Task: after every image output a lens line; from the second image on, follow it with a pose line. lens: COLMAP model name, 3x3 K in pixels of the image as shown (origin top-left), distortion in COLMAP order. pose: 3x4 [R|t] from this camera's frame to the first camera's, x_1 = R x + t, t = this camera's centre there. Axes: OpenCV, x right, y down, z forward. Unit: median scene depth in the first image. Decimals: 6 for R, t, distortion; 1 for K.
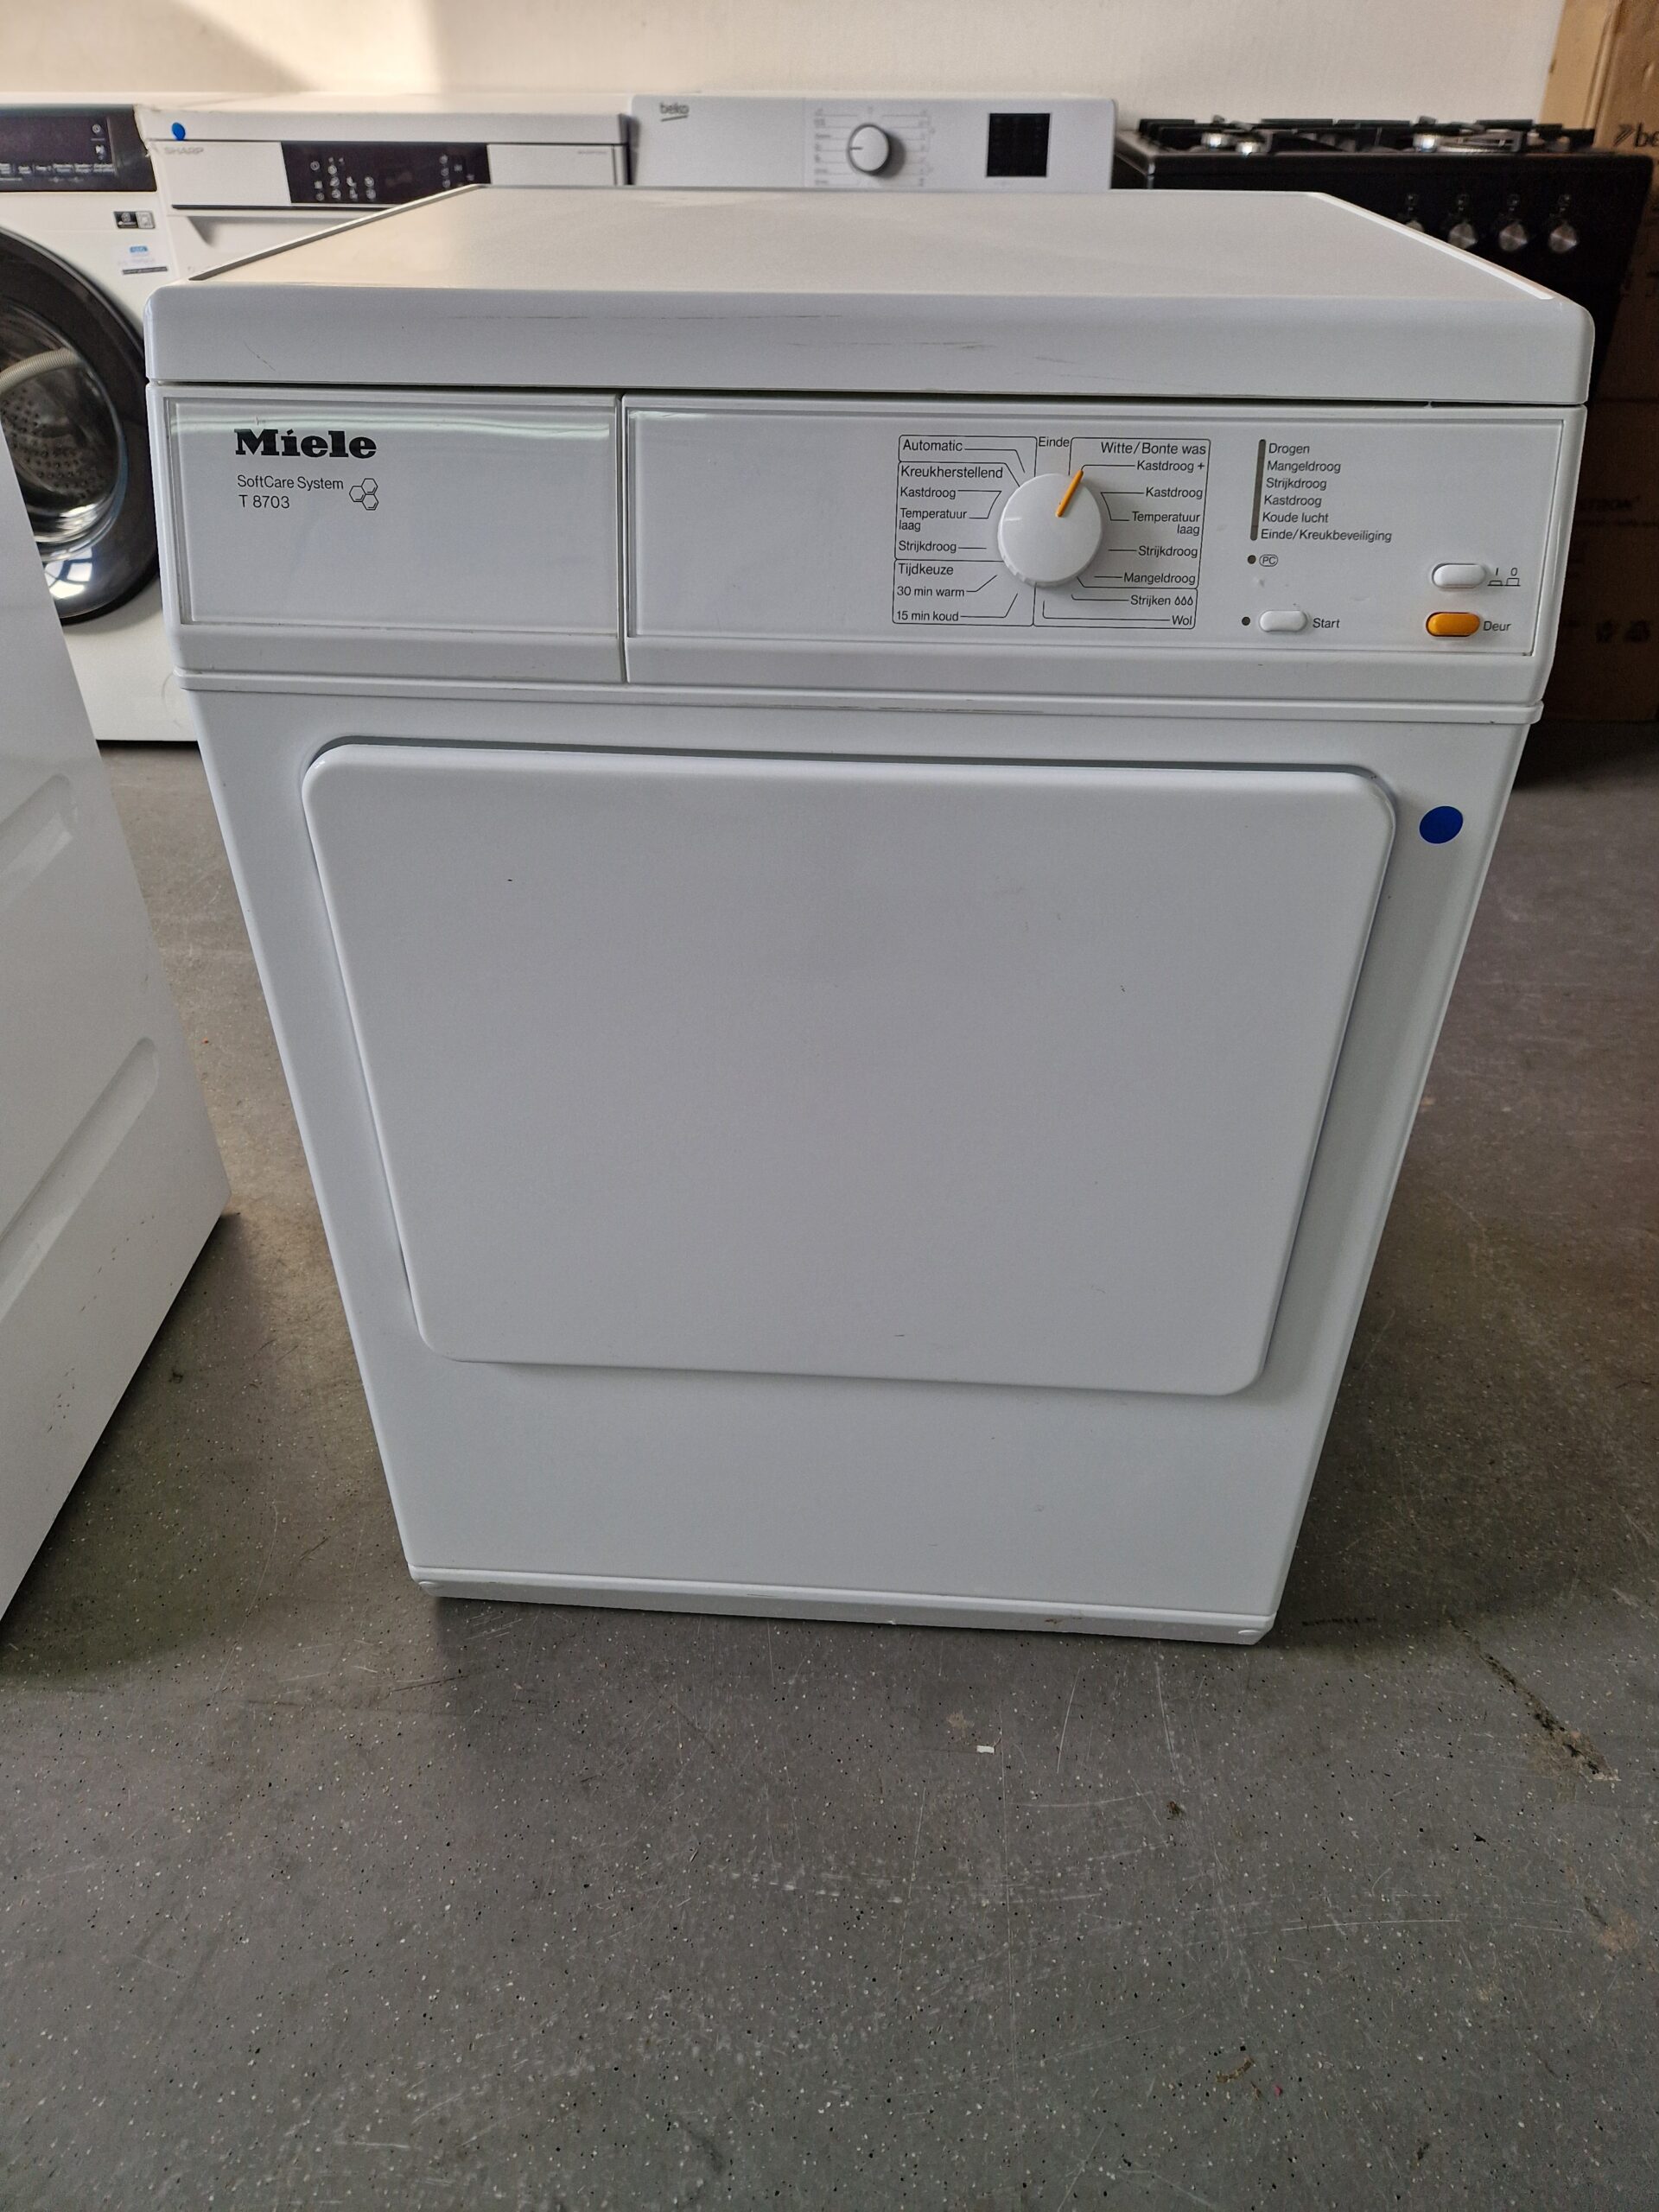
lens RADIAL K [[1522.9, 0, 823.1], [0, 1522.9, 1101.1], [0, 0, 1]] dist [0.068574, -0.068489]
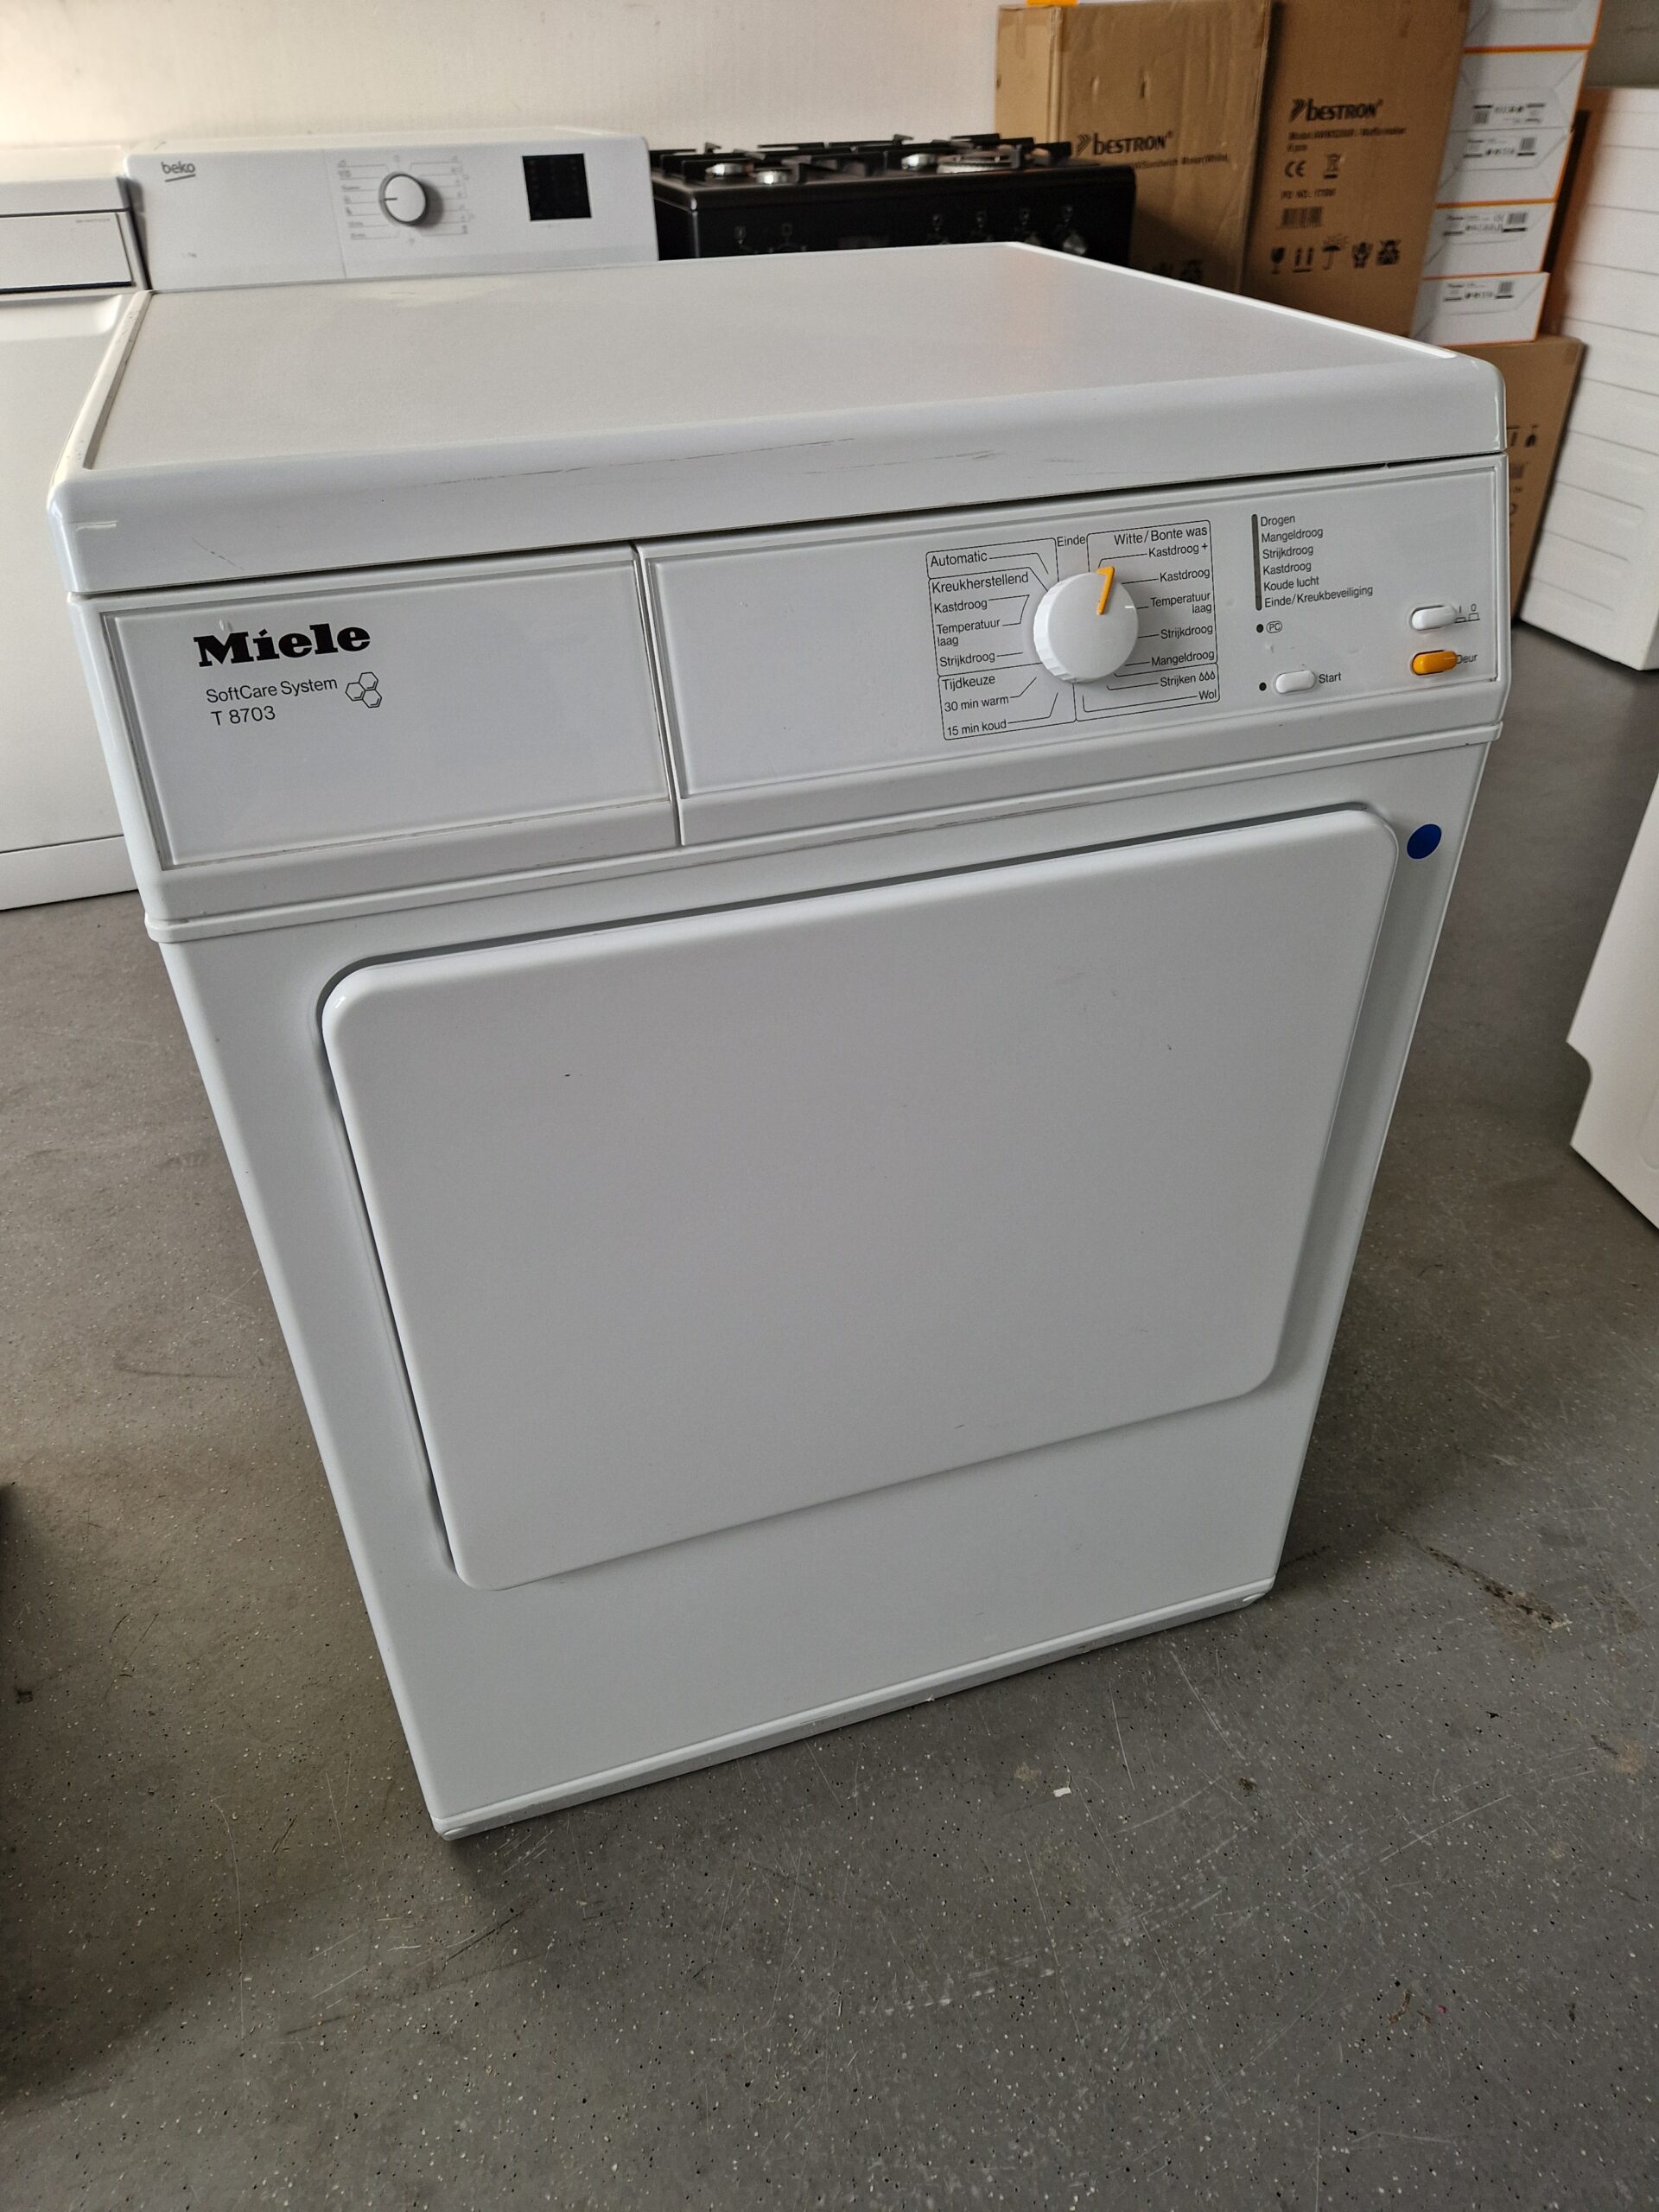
lens RADIAL K [[1522.9, 0, 817.1], [0, 1522.9, 1109.1], [0, 0, 1]] dist [0.068574, -0.068489]
pose [[0.932900, -0.223334, 0.282522, -0.359649], [0.222675, 0.974269, 0.034879, -0.135563], [-0.283042, 0.030372, 0.958626, 0.096492]]
